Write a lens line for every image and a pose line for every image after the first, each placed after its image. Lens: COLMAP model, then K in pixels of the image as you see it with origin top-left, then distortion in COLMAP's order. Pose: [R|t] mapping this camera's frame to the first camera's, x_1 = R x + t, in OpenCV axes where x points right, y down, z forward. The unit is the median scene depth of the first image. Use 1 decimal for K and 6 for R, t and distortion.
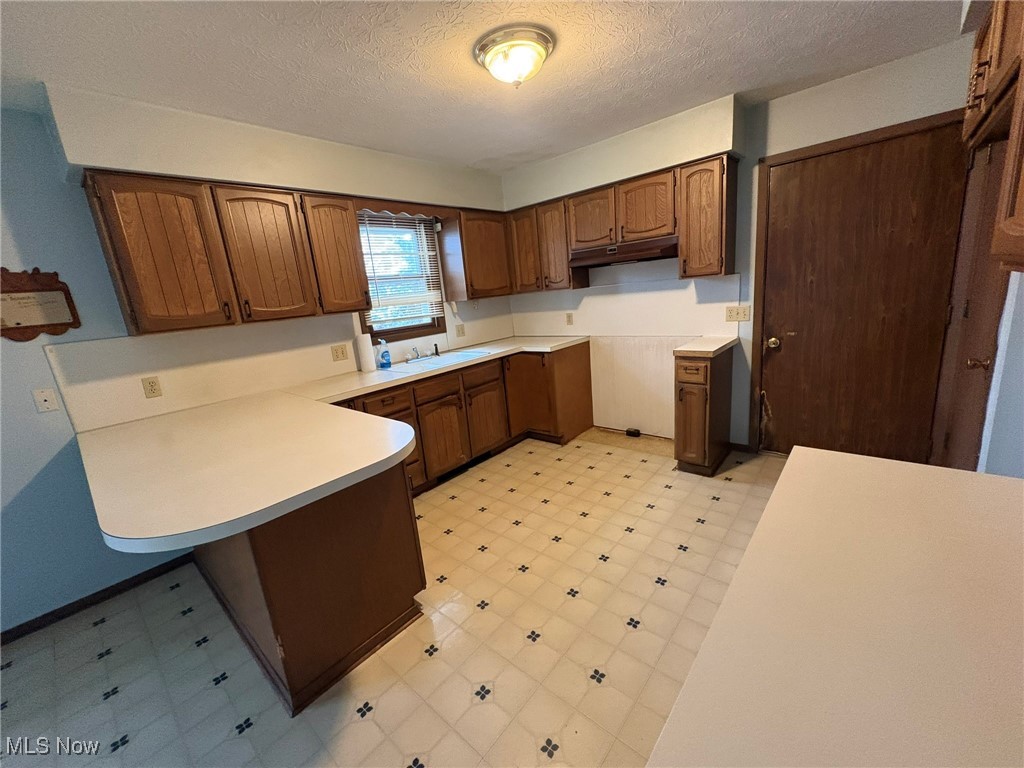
lens RADIAL K [[405.7, 0, 512.0], [0, 405.7, 384.0], [0, 0, 1]] dist [-0.000600, 0.000137]
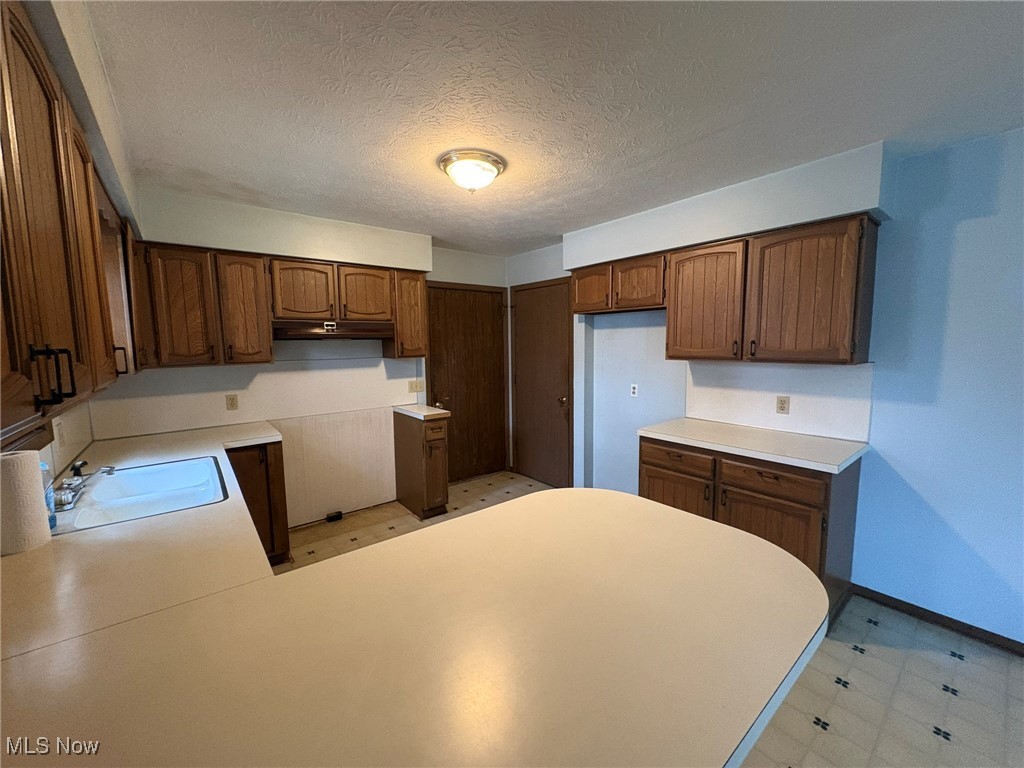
lens RADIAL K [[405.7, 0, 512.0], [0, 405.7, 384.0], [0, 0, 1]] dist [-0.000600, 0.000137]
pose [[0.170726, -0.006685, 0.985296, -0.681689], [0.220707, 0.974827, -0.031629, -0.071779], [-0.960282, 0.222861, 0.167904, 0.483676]]
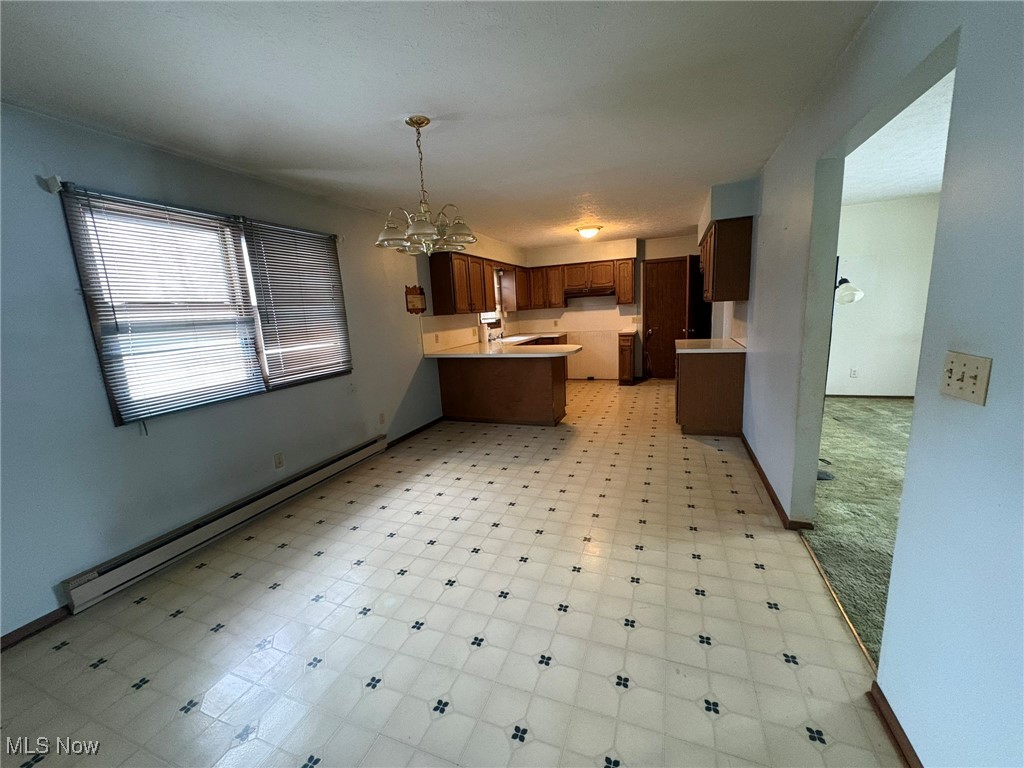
lens RADIAL K [[405.7, 0, 512.0], [0, 405.7, 384.0], [0, 0, 1]] dist [-0.000600, 0.000137]
pose [[0.937877, -0.020049, 0.346389, -0.976642], [0.045768, 0.996754, -0.066230, 0.330623], [-0.343937, 0.077969, 0.935750, -0.966292]]
